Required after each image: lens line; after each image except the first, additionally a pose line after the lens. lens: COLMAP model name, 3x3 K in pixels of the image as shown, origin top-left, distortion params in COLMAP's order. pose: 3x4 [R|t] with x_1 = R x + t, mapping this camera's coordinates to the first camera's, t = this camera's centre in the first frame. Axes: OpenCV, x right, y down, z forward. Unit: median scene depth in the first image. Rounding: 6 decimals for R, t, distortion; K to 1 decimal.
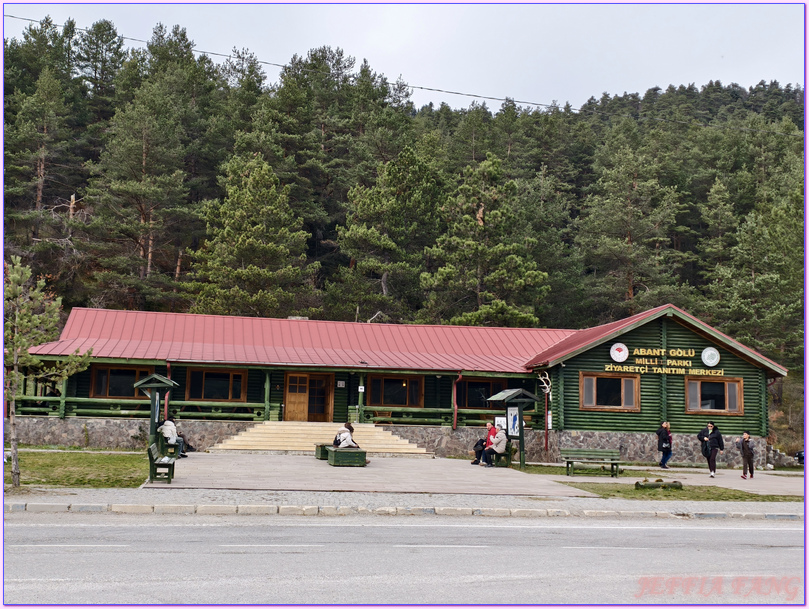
lens RADIAL K [[1083.0, 0, 404.7], [0, 1083.0, 303.4], [0, 0, 1]] dist [0.092219, 0.000000]
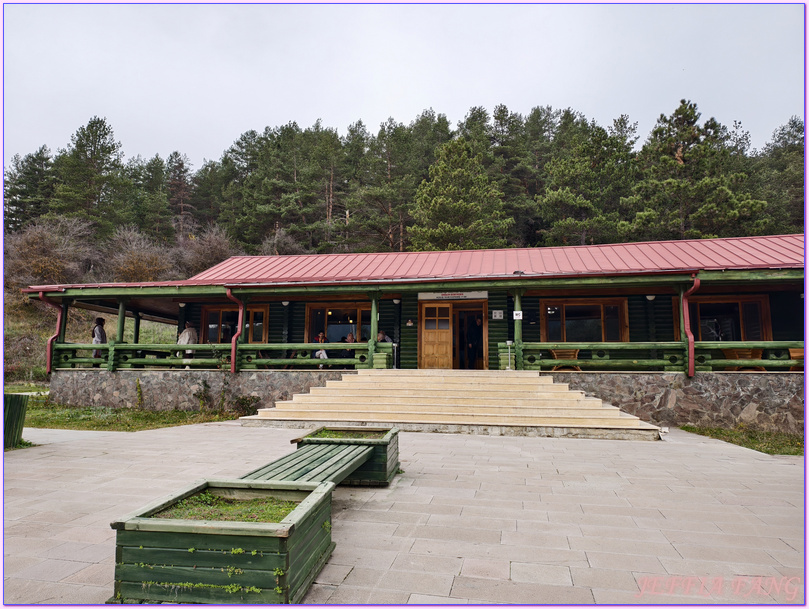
lens RADIAL K [[542.4, 0, 397.3], [0, 542.4, 307.3], [0, 0, 1]] dist [0.033421, -0.025933]
pose [[0.926325, -0.065005, -0.371075, 0.012027], [0.063004, 0.997859, -0.017528, 0.074937], [0.371420, -0.007142, 0.928437, 0.677076]]
